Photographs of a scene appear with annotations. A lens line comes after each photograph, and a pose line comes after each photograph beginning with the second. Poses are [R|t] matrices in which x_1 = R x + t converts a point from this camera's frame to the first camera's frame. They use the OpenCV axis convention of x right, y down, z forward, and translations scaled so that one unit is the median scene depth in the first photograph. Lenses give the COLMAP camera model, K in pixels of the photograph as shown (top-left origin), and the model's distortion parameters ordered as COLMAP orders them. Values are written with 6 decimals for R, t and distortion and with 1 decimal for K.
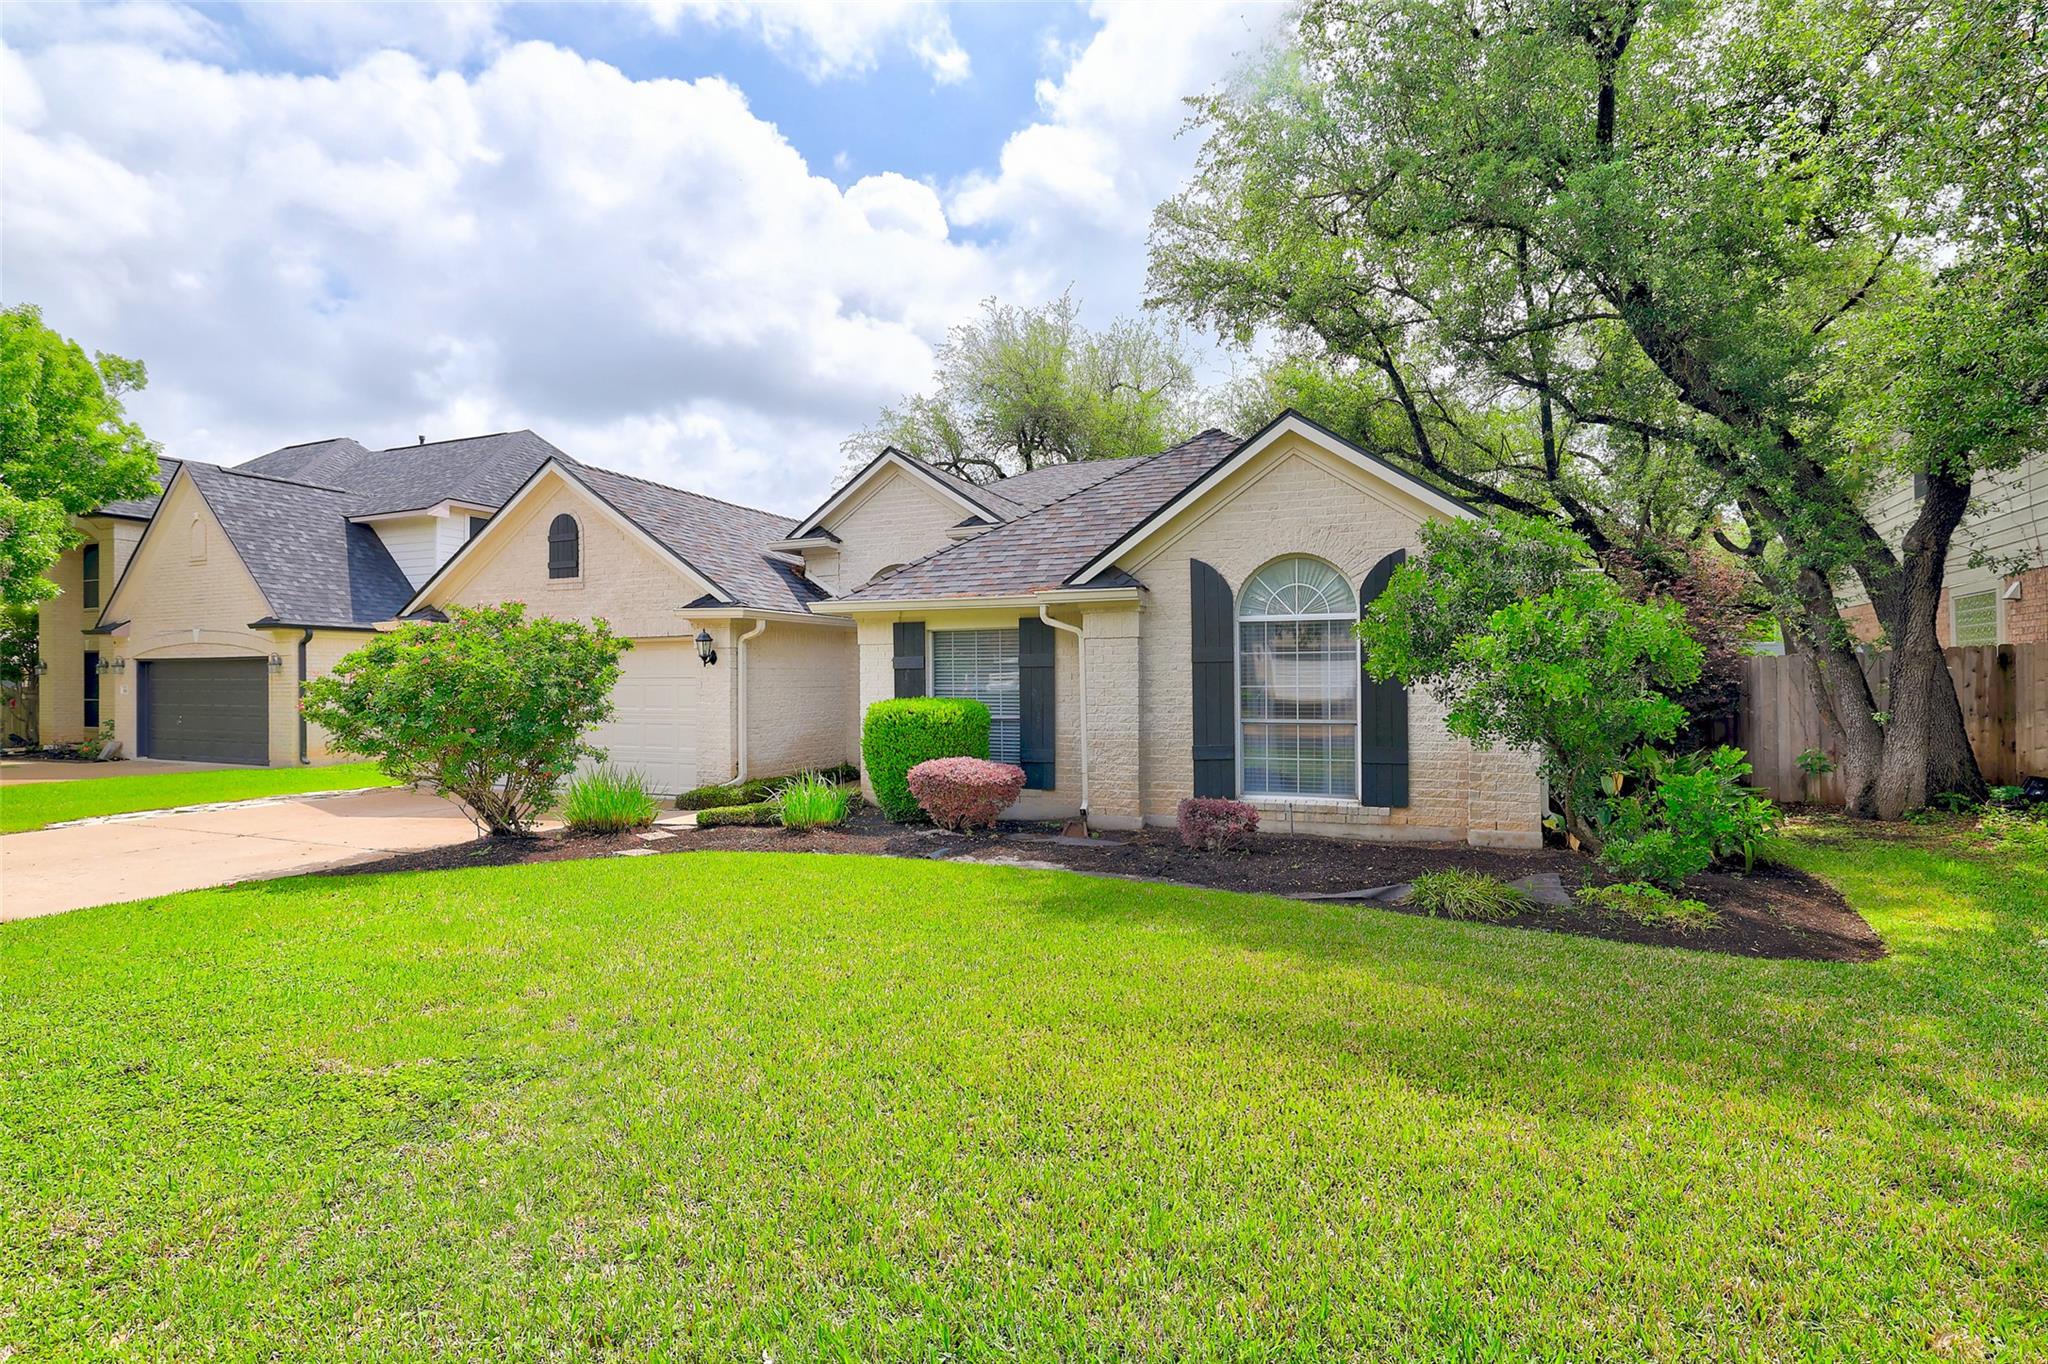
lens RADIAL K [[995.2, 0, 1024.0], [0, 995.2, 682.0], [0, 0, 1]] dist [-0.001575, 0.000020]
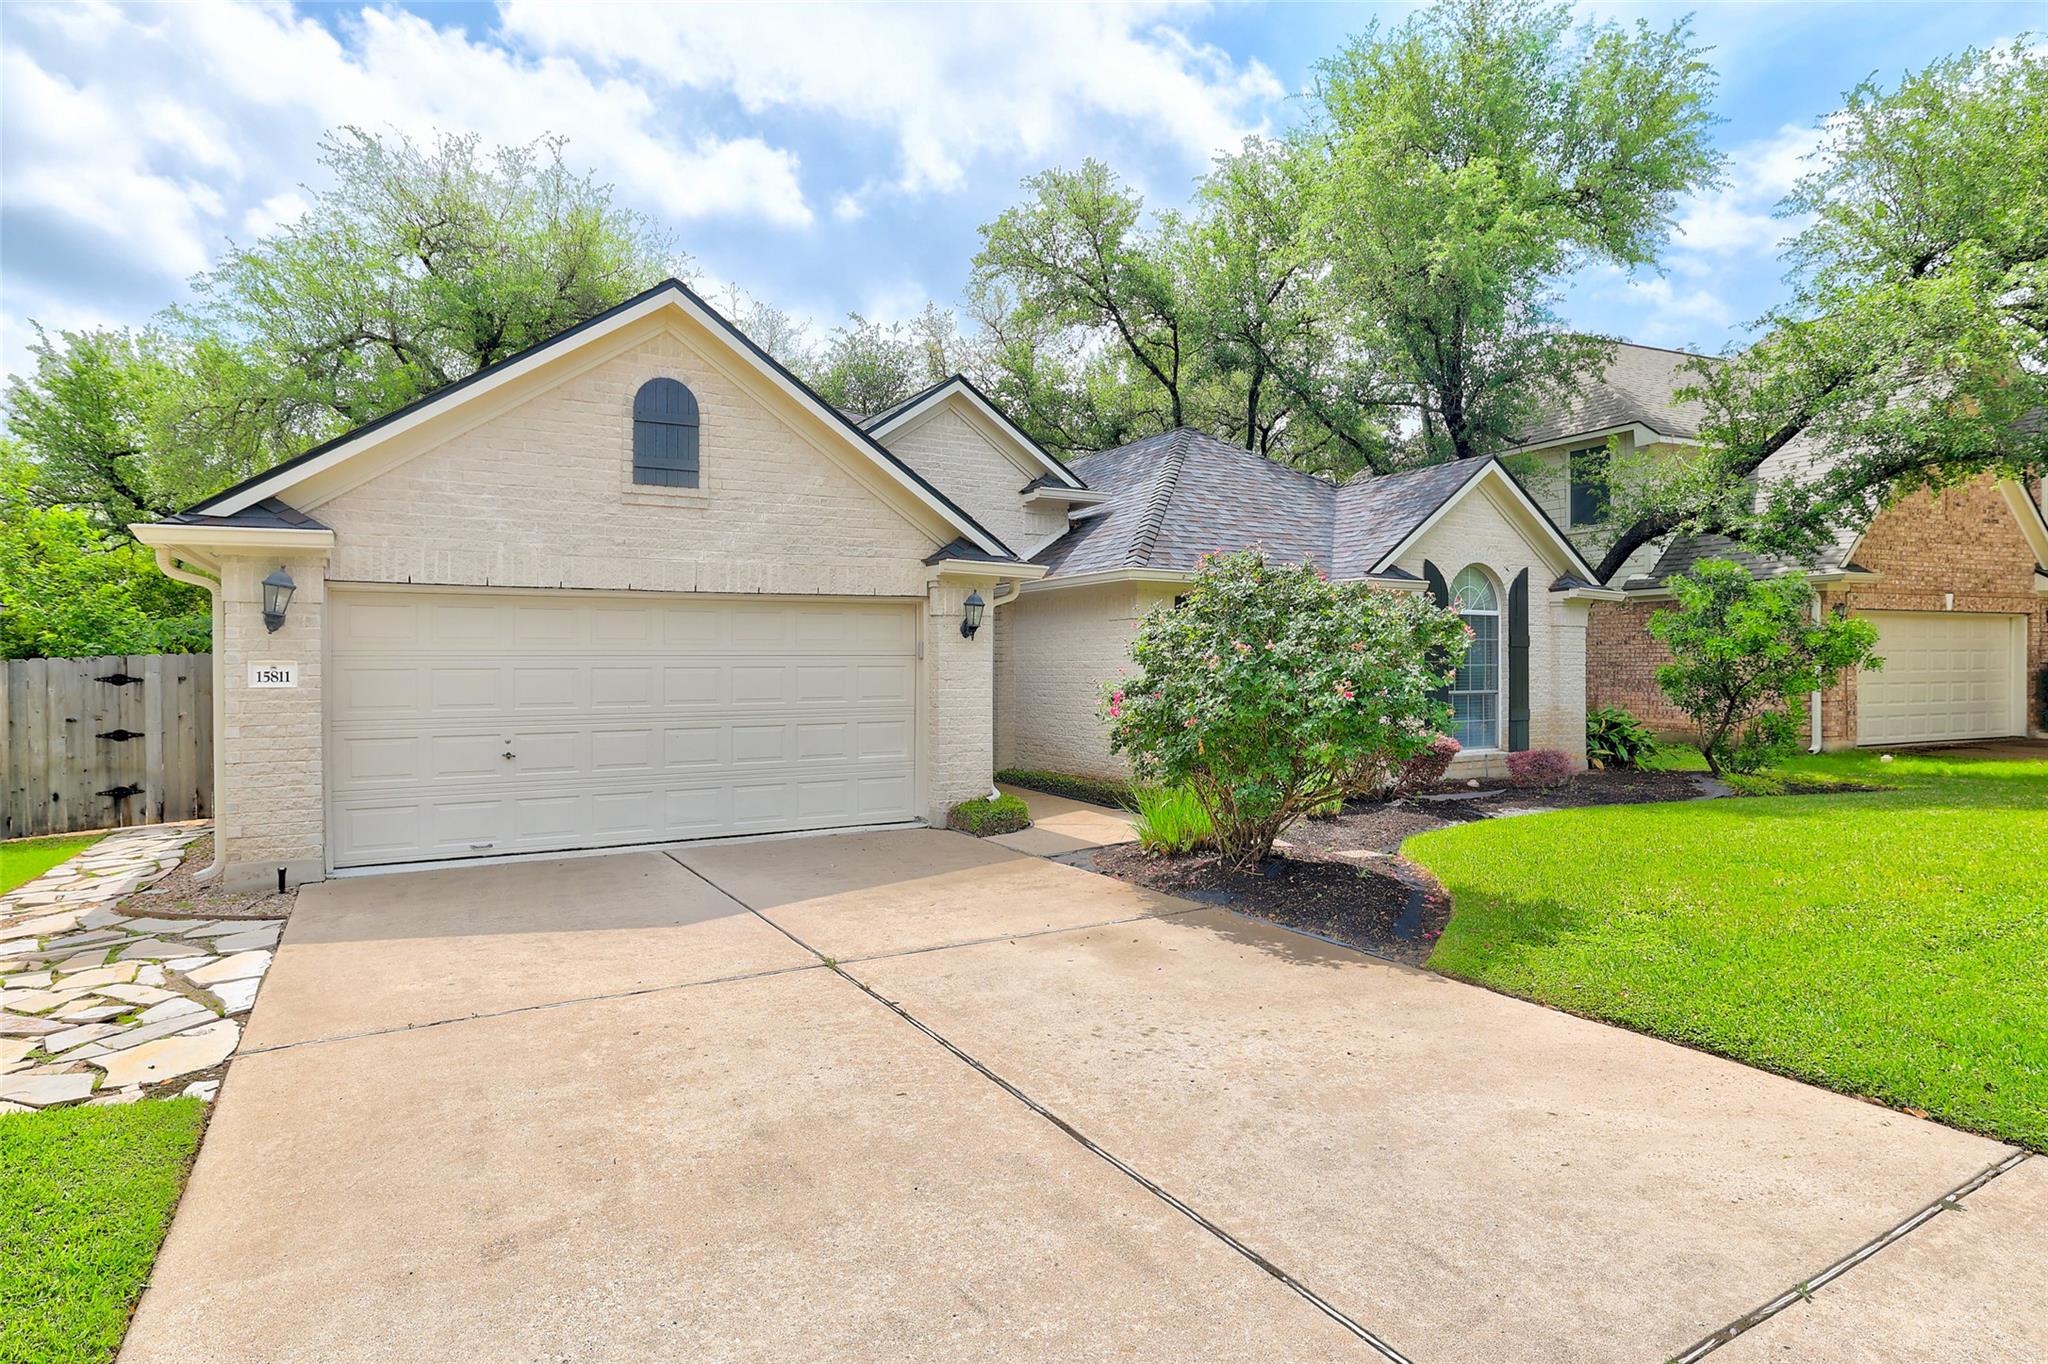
lens RADIAL K [[1082.9, 0, 1025.1], [0, 1082.9, 657.3], [0, 0, 1]] dist [0.001104, 0.000039]
pose [[0.598554, 0.002484, 0.801079, -0.900338], [0.000046, 0.999995, -0.003136, -0.000442], [-0.801082, 0.001914, 0.598551, 0.463065]]
